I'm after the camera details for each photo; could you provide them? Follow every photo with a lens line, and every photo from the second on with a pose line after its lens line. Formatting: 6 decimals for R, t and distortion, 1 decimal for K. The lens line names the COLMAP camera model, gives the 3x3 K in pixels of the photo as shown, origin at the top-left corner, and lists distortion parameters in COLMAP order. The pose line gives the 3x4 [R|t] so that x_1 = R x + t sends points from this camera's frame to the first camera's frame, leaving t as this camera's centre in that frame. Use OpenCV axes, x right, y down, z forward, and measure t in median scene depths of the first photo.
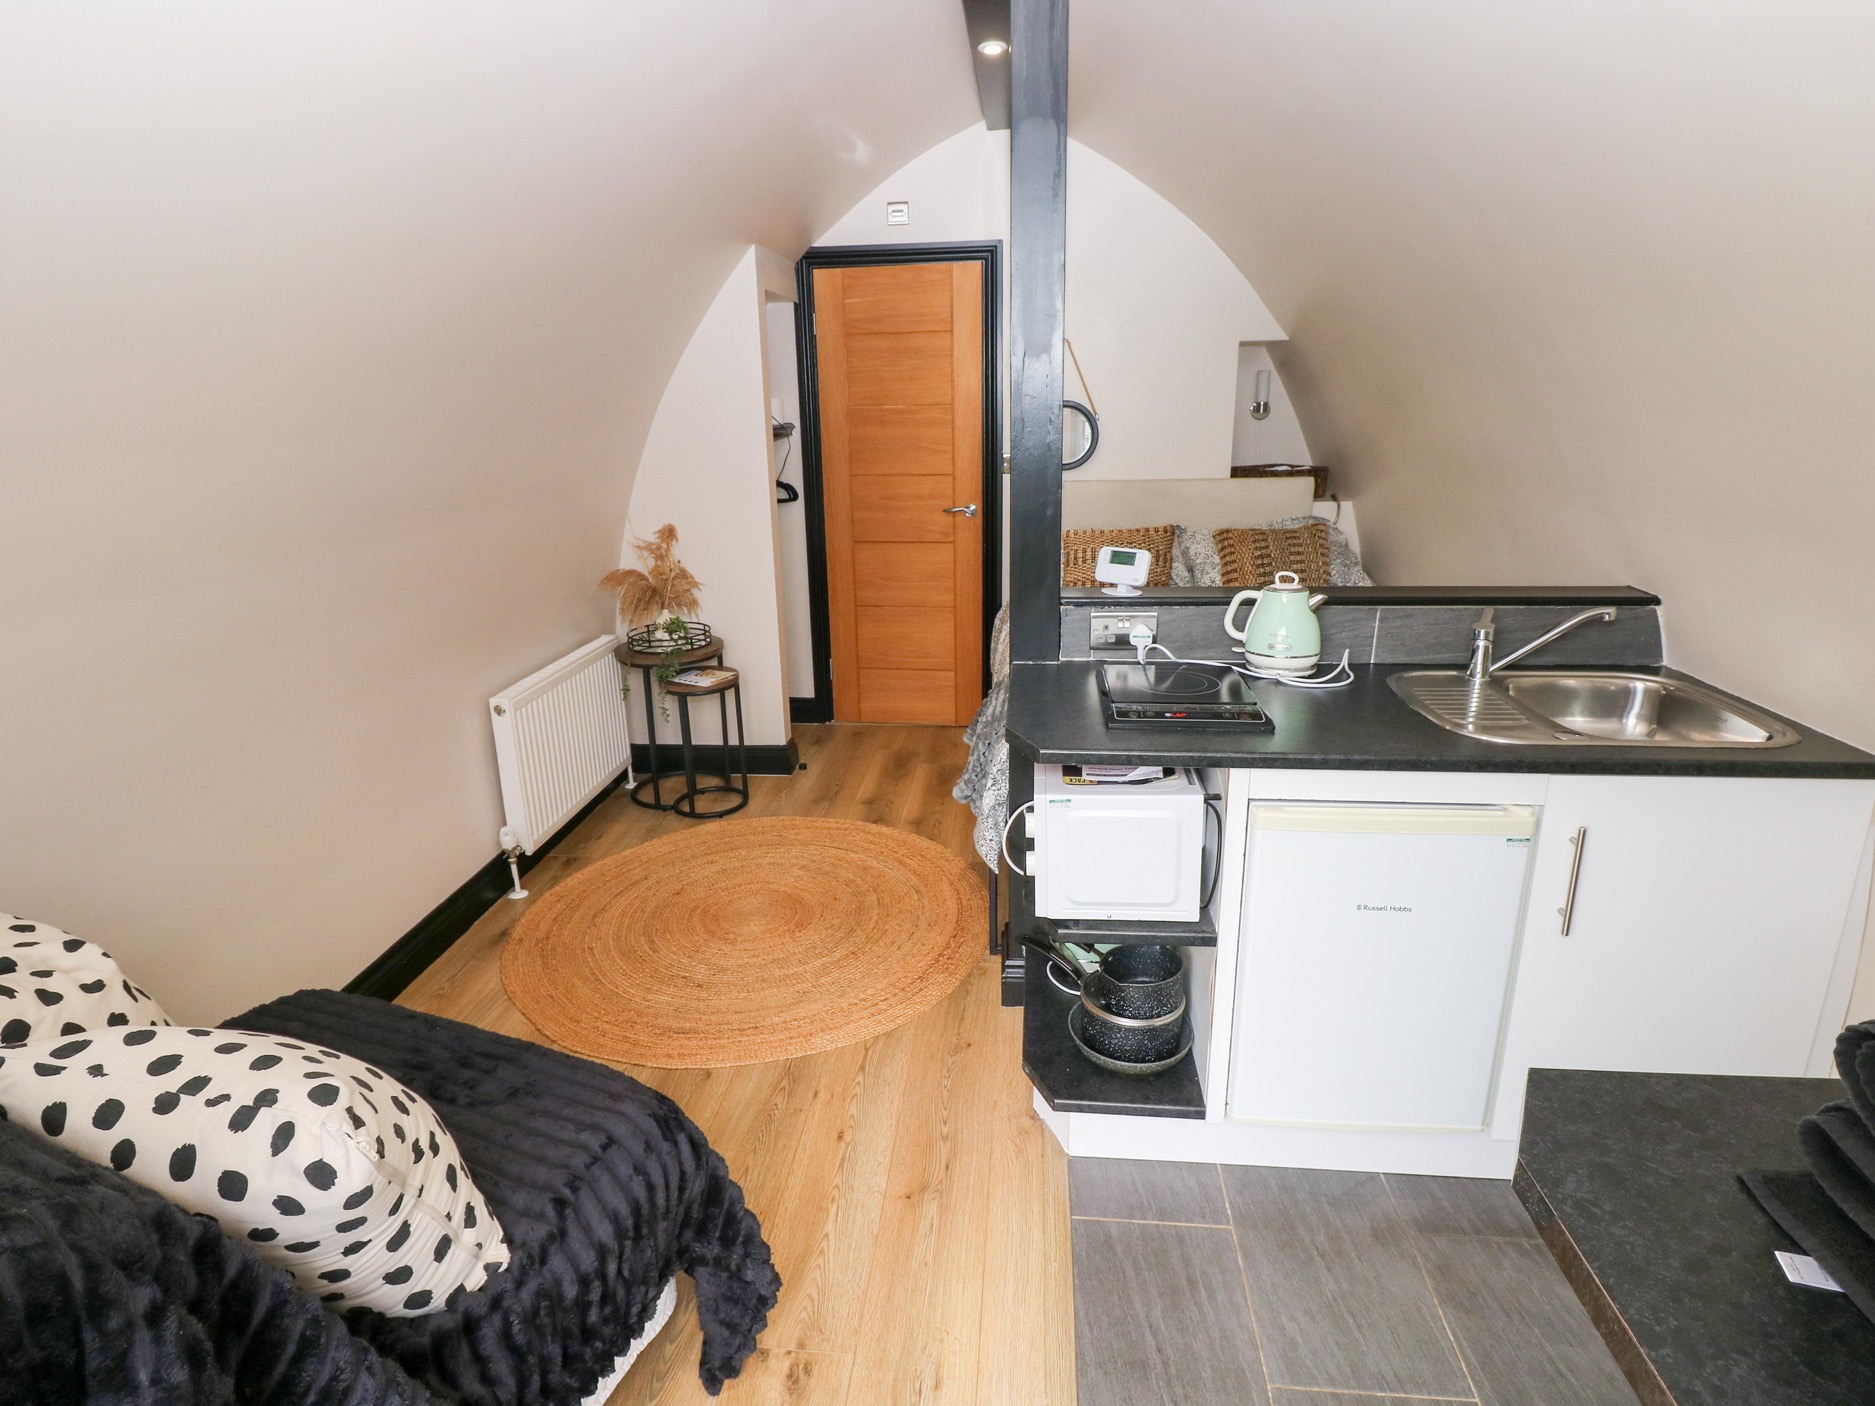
lens RADIAL K [[997.2, 0, 936.1], [0, 997.2, 685.5], [0, 0, 1]] dist [0.008224, -0.019111]
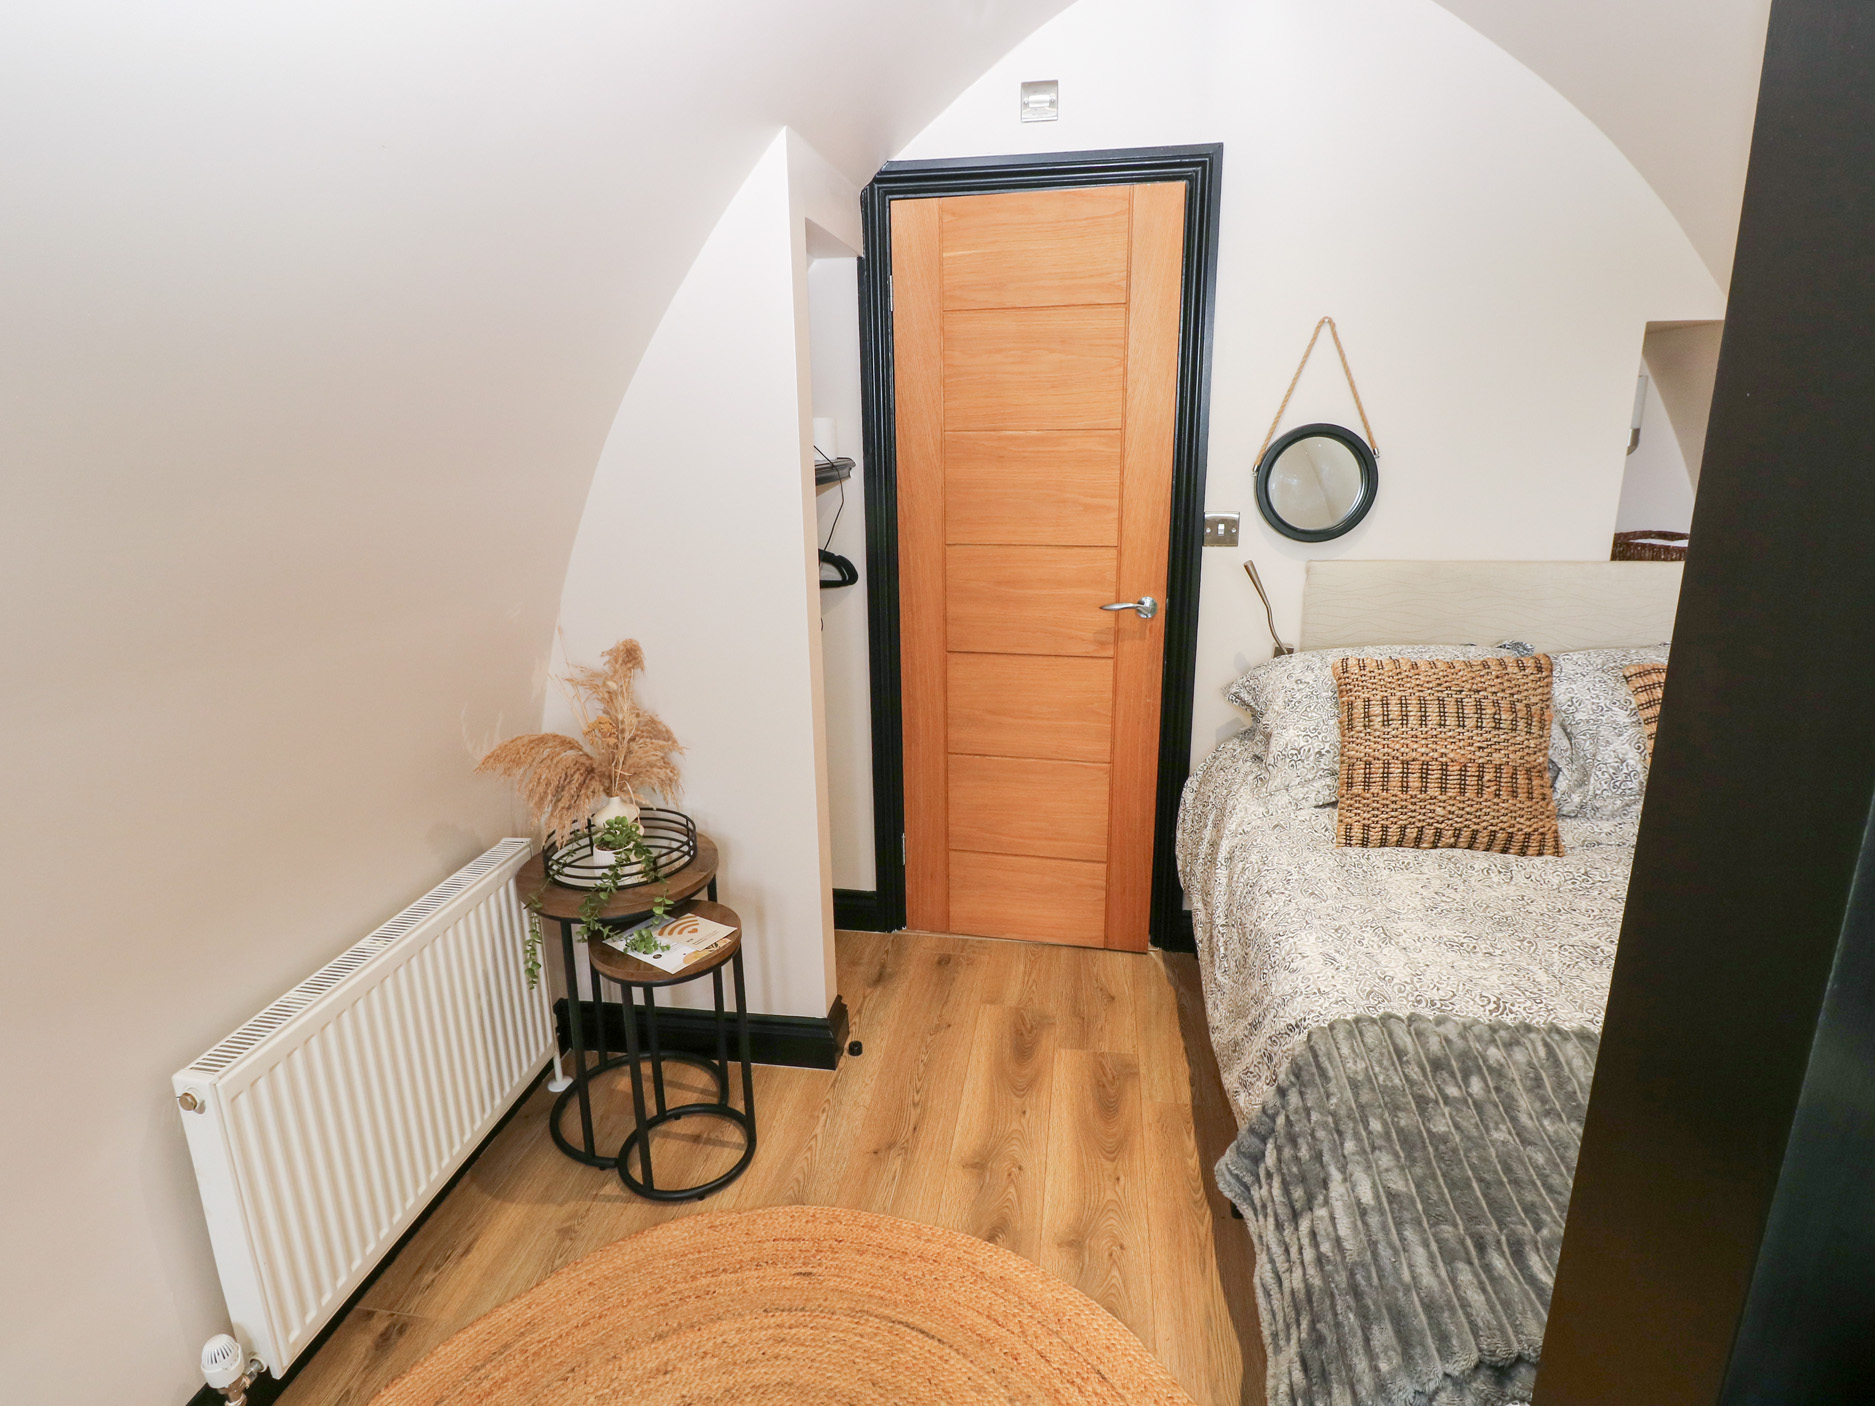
lens RADIAL K [[1034.5, 0, 937.3], [0, 1034.5, 682.2], [0, 0, 1]] dist [0.022086, -0.023993]
pose [[0.998405, 0.018315, -0.053401, -0.057441], [-0.019683, 0.999488, -0.025211, -0.116883], [0.052911, 0.026222, 0.998255, 0.394194]]
